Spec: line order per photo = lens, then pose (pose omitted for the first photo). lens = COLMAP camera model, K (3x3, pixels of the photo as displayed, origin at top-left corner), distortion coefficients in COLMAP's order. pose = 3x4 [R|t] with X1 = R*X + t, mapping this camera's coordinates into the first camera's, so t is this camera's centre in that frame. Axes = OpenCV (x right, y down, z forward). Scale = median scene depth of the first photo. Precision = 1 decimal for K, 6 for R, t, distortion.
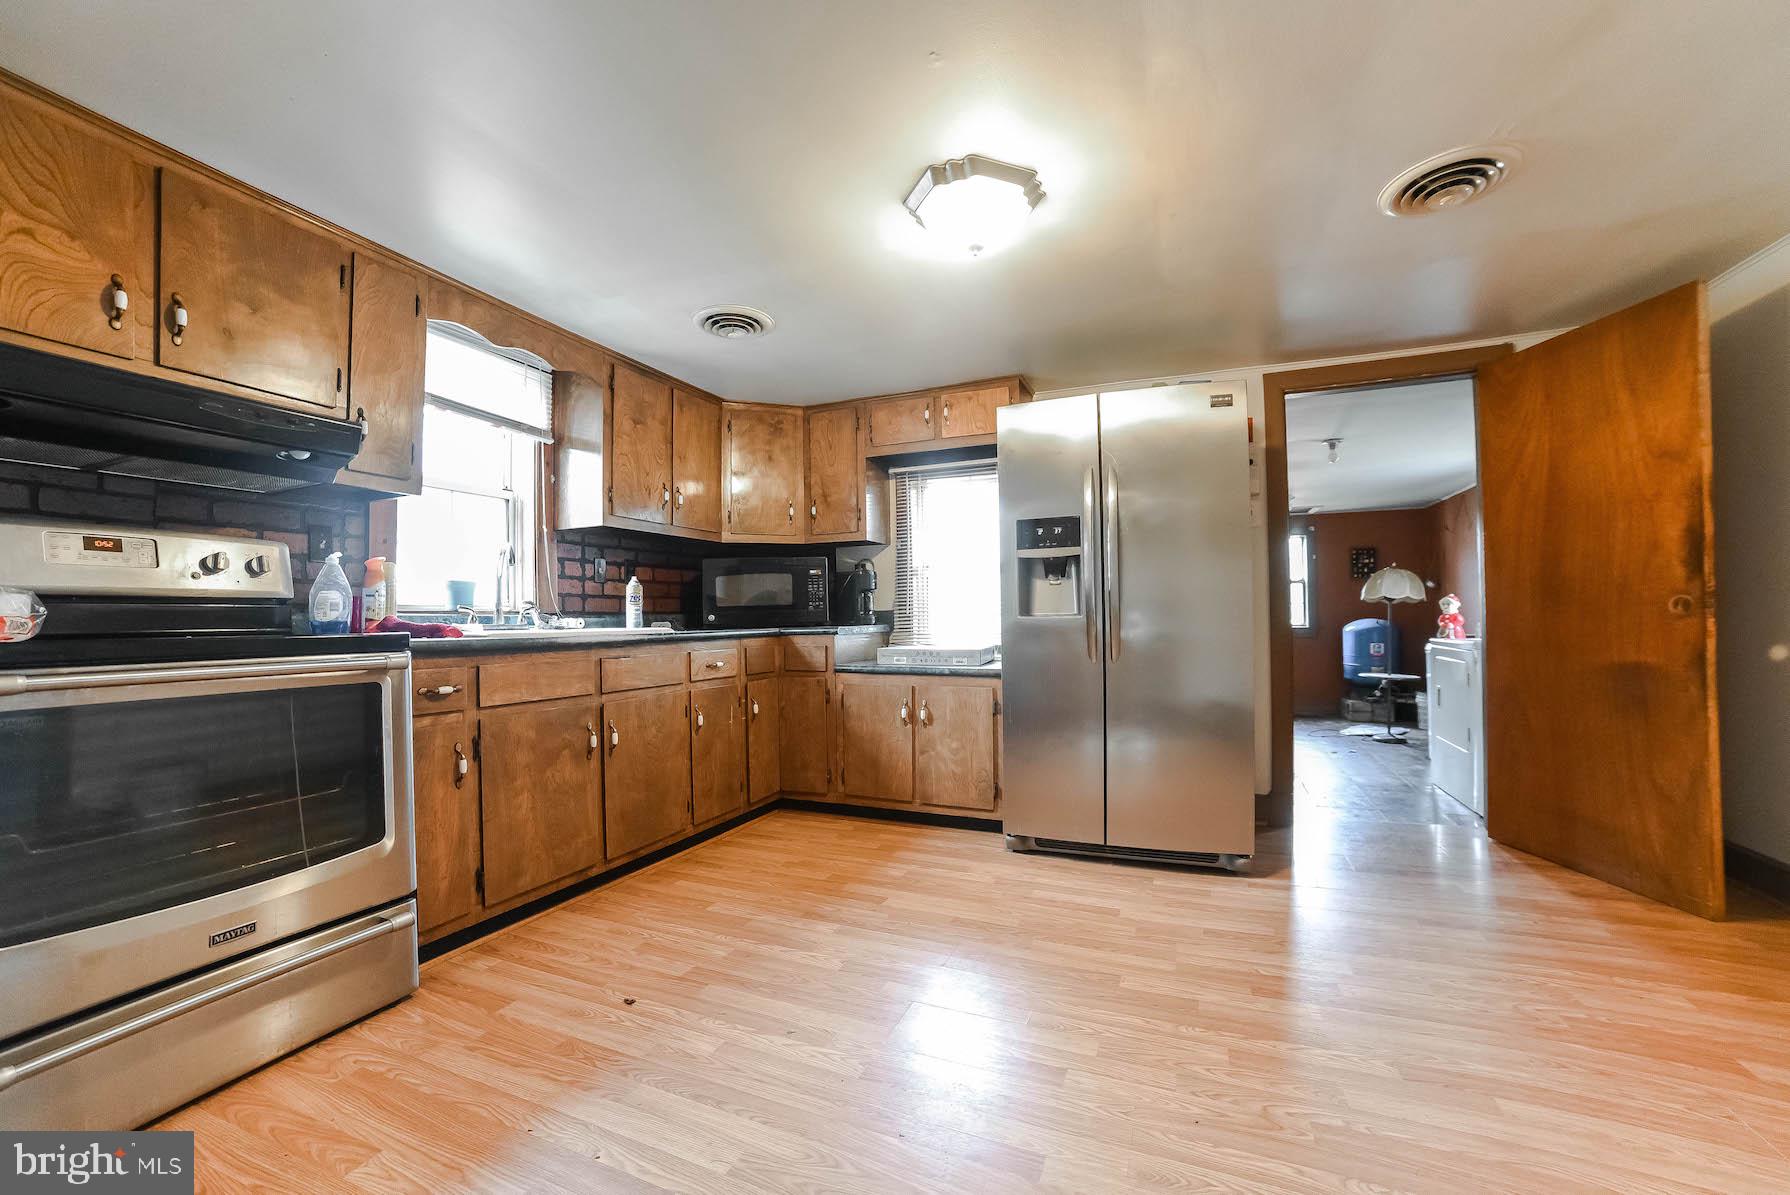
lens RADIAL K [[741.8, 0, 895.5], [0, 741.8, 606.3], [0, 0, 1]] dist [-0.095181, 0.041256]
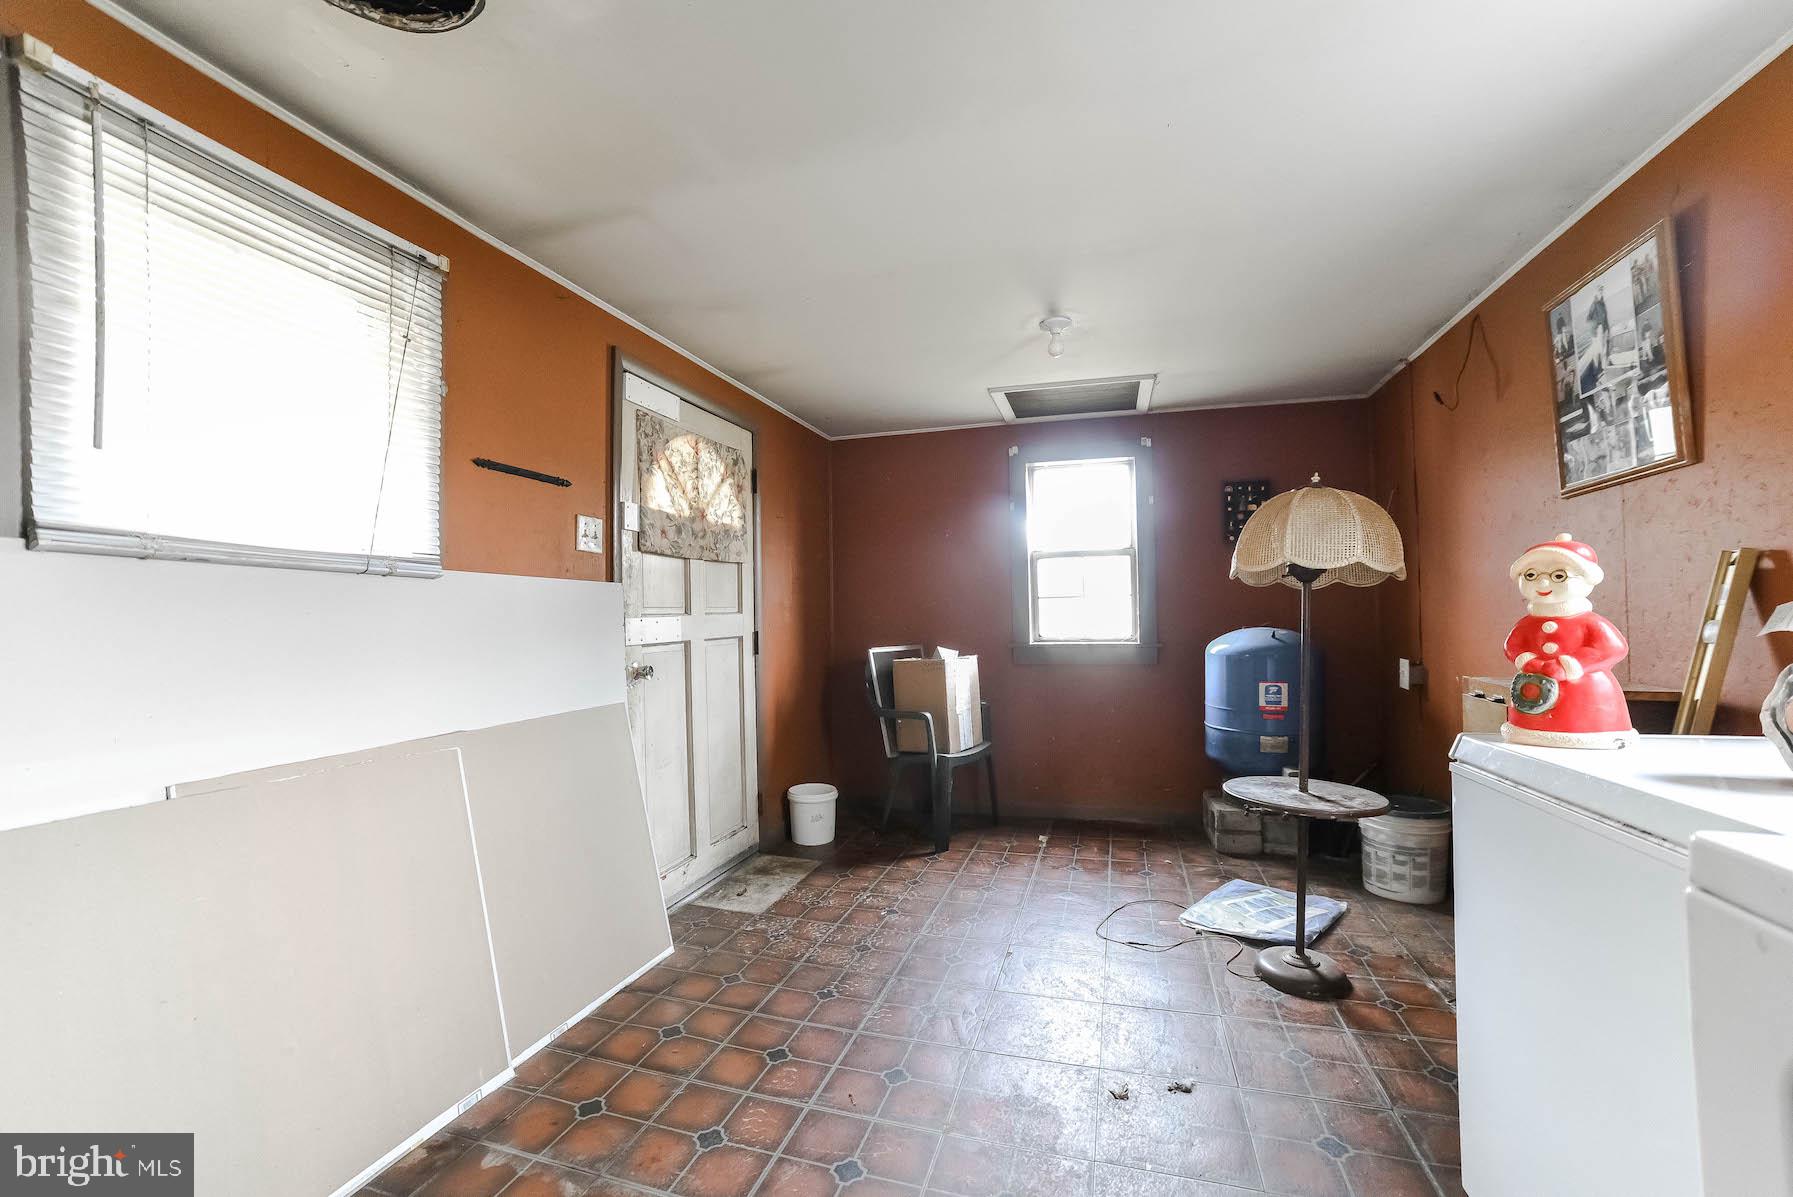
lens RADIAL K [[743.0, 0, 897.0], [0, 743.0, 607.3], [0, 0, 1]] dist [-0.095181, 0.041256]
pose [[0.994282, 0.003675, 0.106723, 0.382558], [-0.003352, 0.999989, -0.003204, 0.006643], [-0.106734, 0.002828, 0.994284, 0.563493]]
